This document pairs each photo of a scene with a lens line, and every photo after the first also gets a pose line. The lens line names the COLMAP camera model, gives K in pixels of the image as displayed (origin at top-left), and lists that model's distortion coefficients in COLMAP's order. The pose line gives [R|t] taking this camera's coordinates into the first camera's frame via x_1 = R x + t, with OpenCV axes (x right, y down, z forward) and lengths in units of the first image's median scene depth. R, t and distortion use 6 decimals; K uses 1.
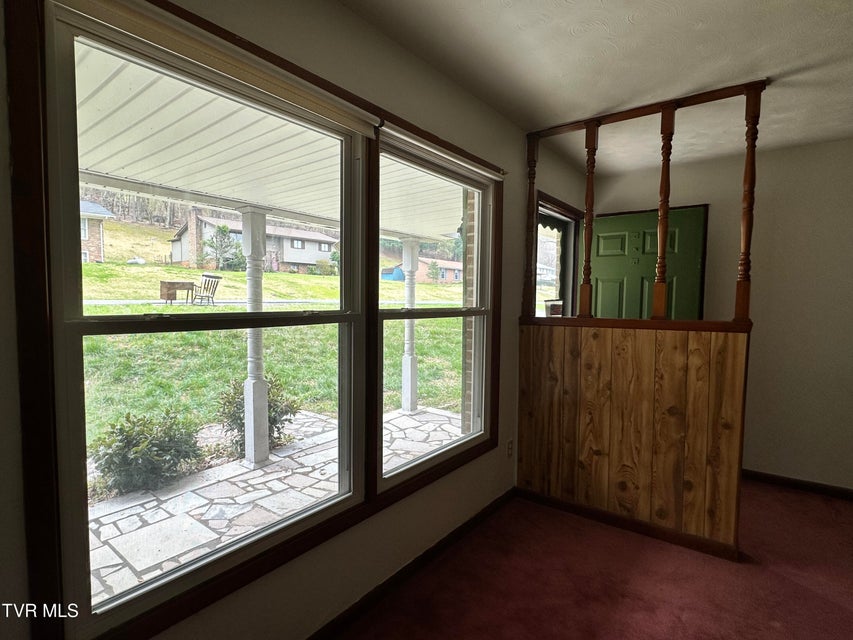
lens RADIAL K [[437.7, 0, 430.8], [0, 437.7, 323.8], [0, 0, 1]] dist [-0.006986, 0.001697]
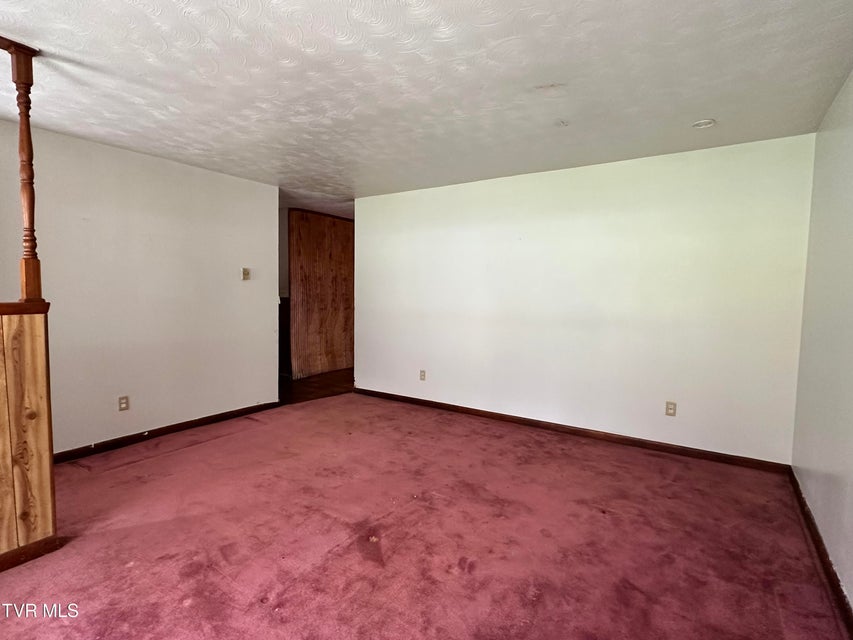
lens RADIAL K [[437.7, 0, 430.9], [0, 437.7, 318.7], [0, 0, 1]] dist [-0.006986, 0.001697]
pose [[-0.062692, -0.078977, 0.994903, -0.278181], [0.039916, 0.995868, 0.081569, -0.012023], [-0.997234, 0.044827, -0.059280, 0.202927]]
